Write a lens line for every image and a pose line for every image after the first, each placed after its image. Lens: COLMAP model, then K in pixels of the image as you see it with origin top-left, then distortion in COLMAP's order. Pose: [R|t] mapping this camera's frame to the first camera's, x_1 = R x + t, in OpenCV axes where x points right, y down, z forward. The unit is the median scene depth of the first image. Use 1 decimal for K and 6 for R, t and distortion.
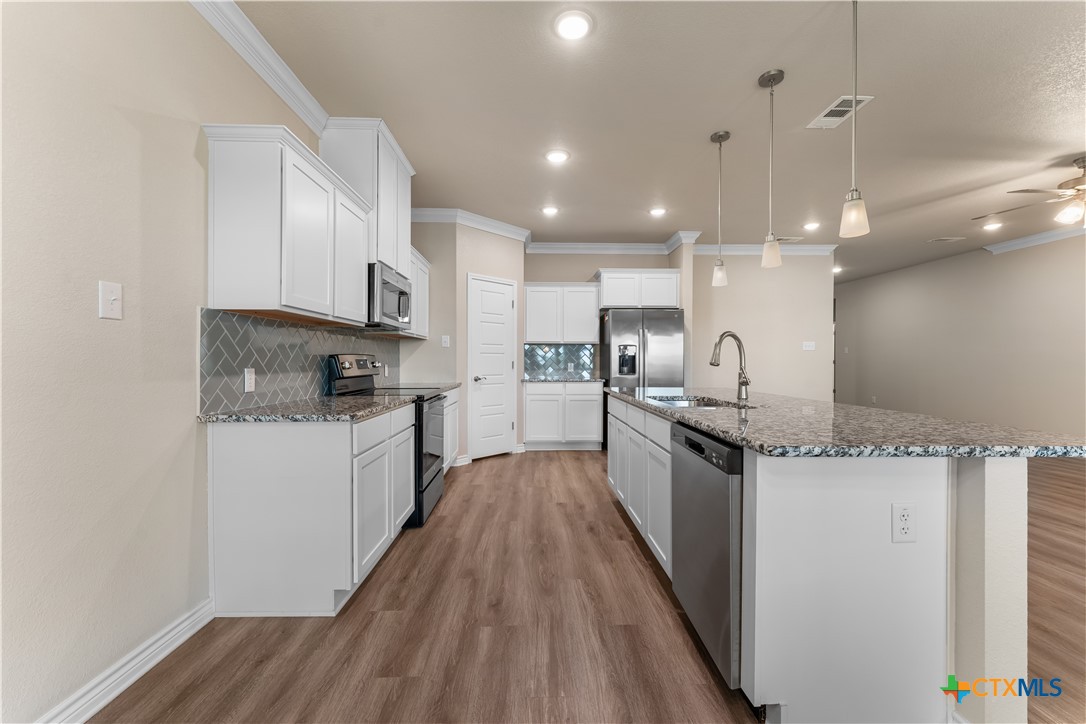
lens RADIAL K [[432.1, 0, 543.0], [0, 432.1, 362.0], [0, 0, 1]] dist [0.000394, 0.000071]
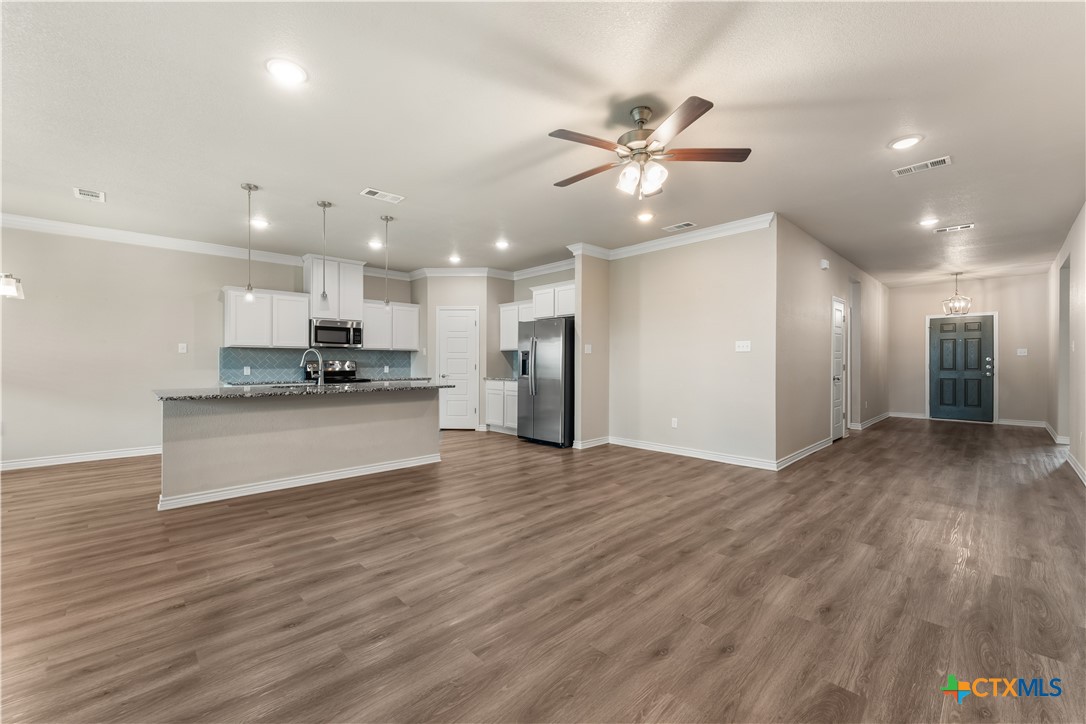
lens RADIAL K [[441.6, 0, 543.0], [0, 441.6, 362.0], [0, 0, 1]] dist [-0.001962, -0.000365]
pose [[0.670483, -0.000484, -0.741925, 1.156303], [-0.002481, 0.999993, -0.002895, -0.005177], [0.741921, 0.003782, 0.670477, 0.213569]]
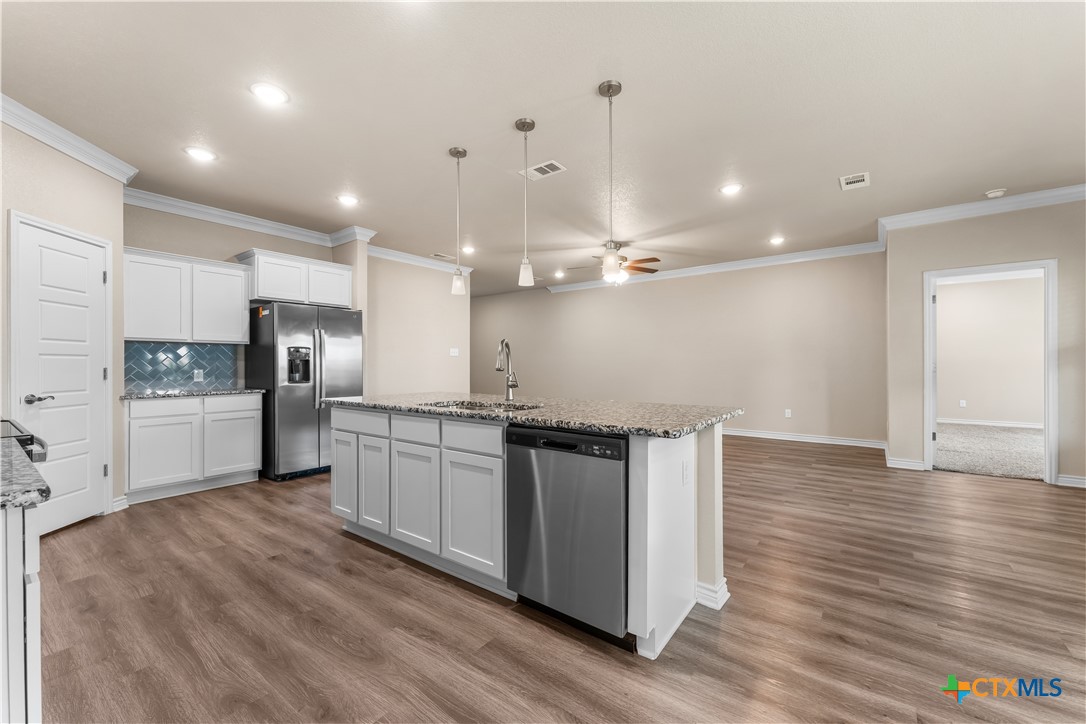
lens RADIAL K [[436.0, 0, 543.7], [0, 436.0, 365.5], [0, 0, 1]] dist [0.000890, 0.000017]
pose [[0.622790, -0.004771, 0.782375, -0.172600], [0.005508, 0.999983, 0.001714, -0.002820], [-0.782370, 0.003242, 0.622806, 0.107108]]
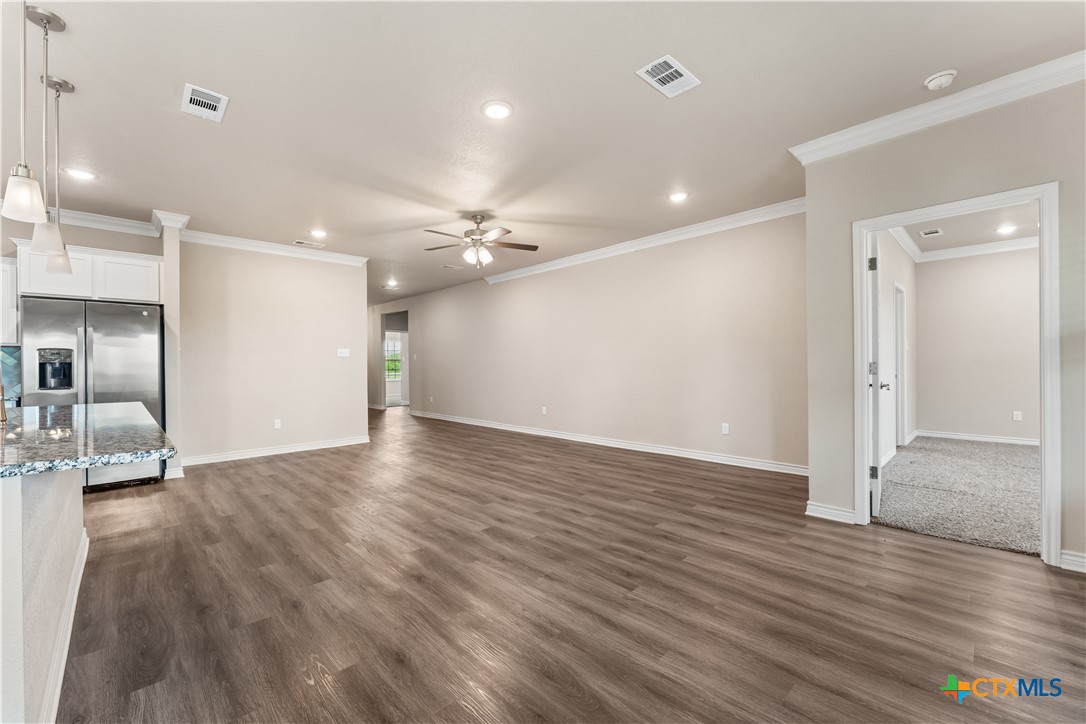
lens RADIAL K [[438.0, 0, 541.0], [0, 438.0, 366.0], [0, 0, 1]] dist [-0.000452, -0.003625]
pose [[0.739206, -0.009259, 0.673416, 0.311300], [0.011731, 0.999931, 0.000871, -0.000463], [-0.673377, 0.007256, 0.739263, -0.099768]]
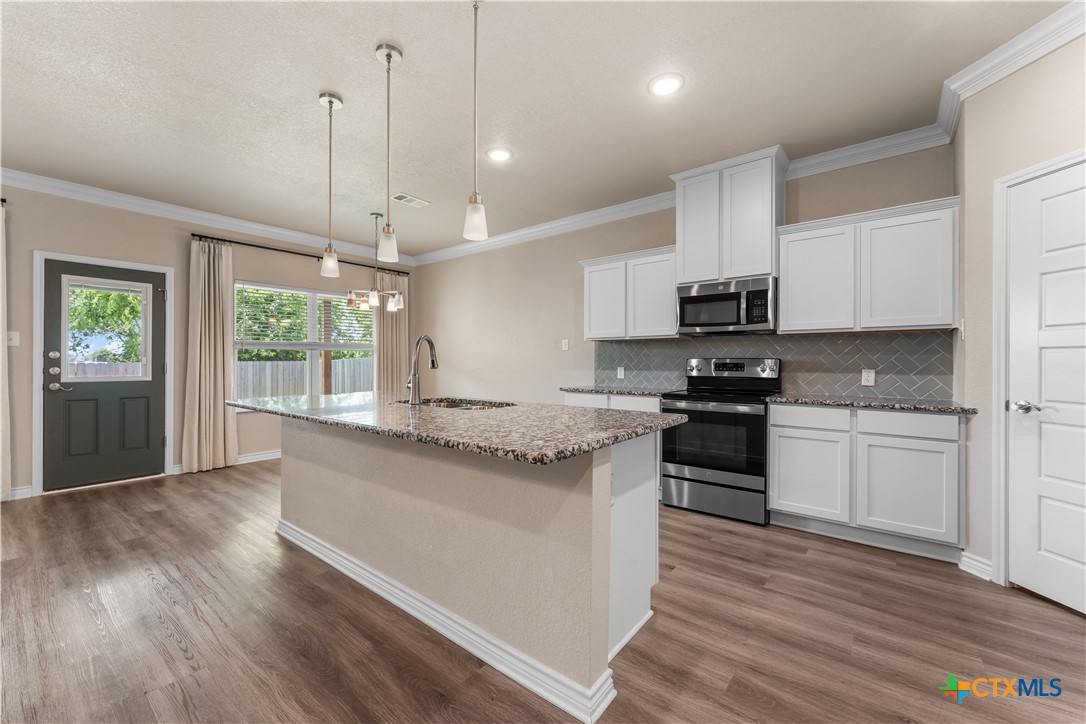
lens RADIAL K [[437.9, 0, 543.0], [0, 437.9, 362.0], [0, 0, 1]] dist [0.000656, 0.000029]
pose [[-0.645165, -0.001091, -0.764042, 0.480703], [-0.004186, 0.999989, 0.002107, -0.005320], [0.764032, 0.004557, -0.645163, 0.868036]]
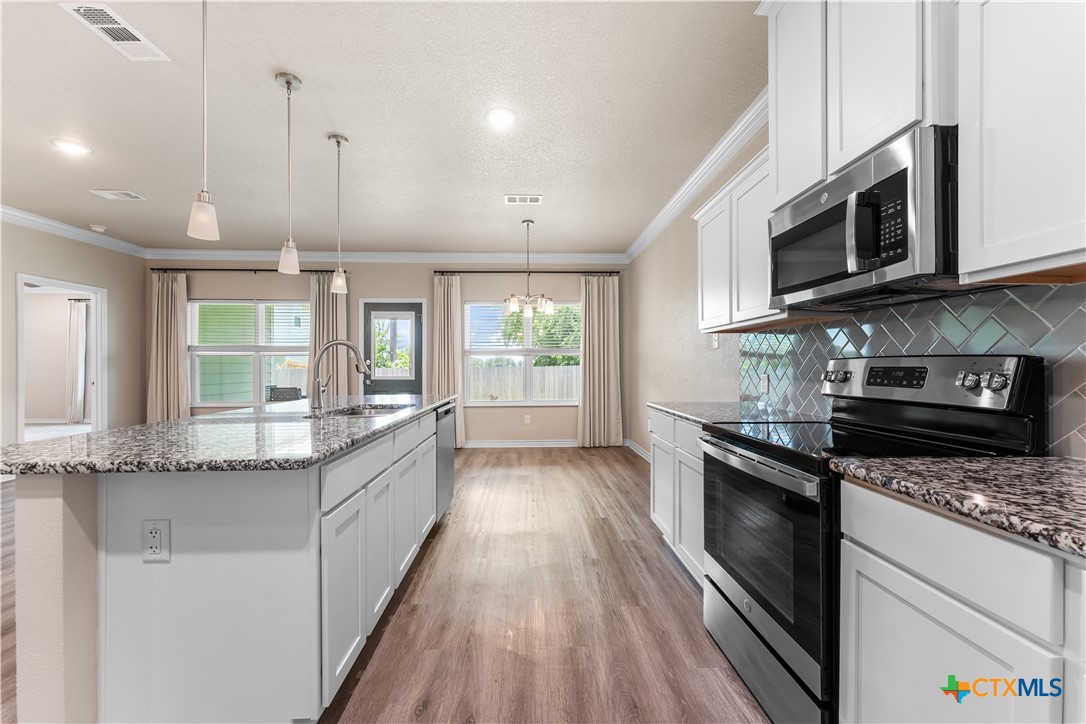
lens RADIAL K [[436.0, 0, 543.7], [0, 436.0, 365.5], [0, 0, 1]] dist [0.000890, 0.000017]
pose [[-0.999953, 0.001474, -0.009549, -0.019229], [0.001450, 0.999996, 0.002525, -0.006059], [0.009553, 0.002511, -0.999951, 0.940185]]
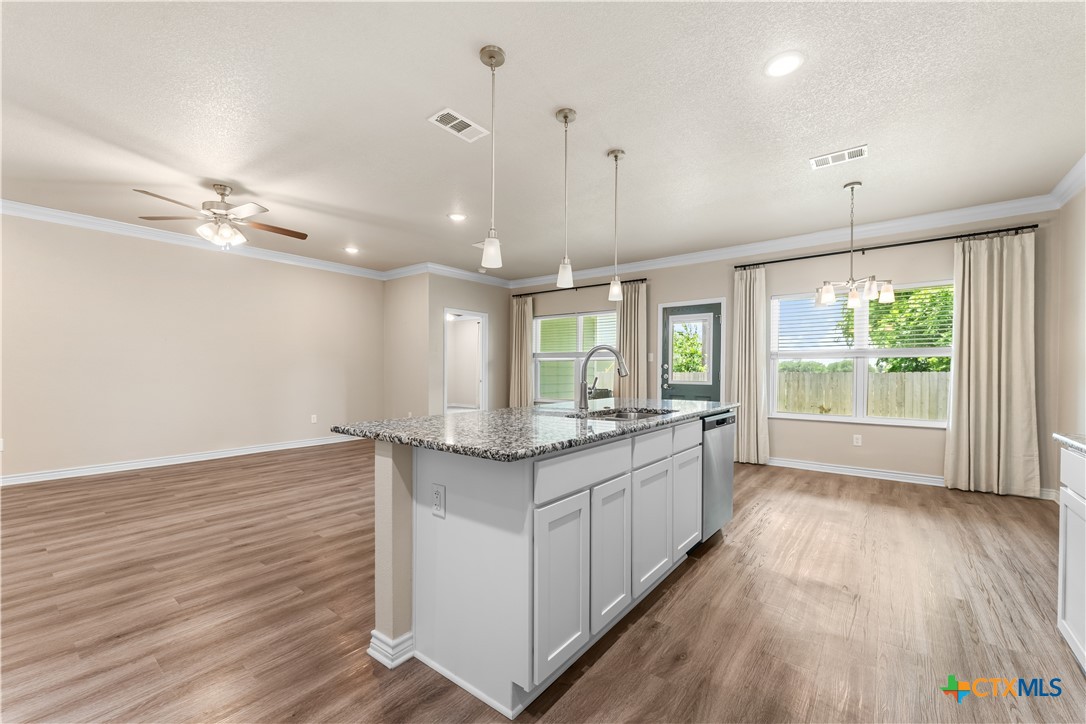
lens RADIAL K [[442.0, 0, 545.1], [0, 442.0, 373.1], [0, 0, 1]] dist [0.001772, 0.000175]
pose [[-0.768549, -0.009584, 0.639720, -0.075045], [-0.003487, 0.999936, 0.010791, -0.006102], [-0.639782, 0.006062, -0.768533, 0.895462]]
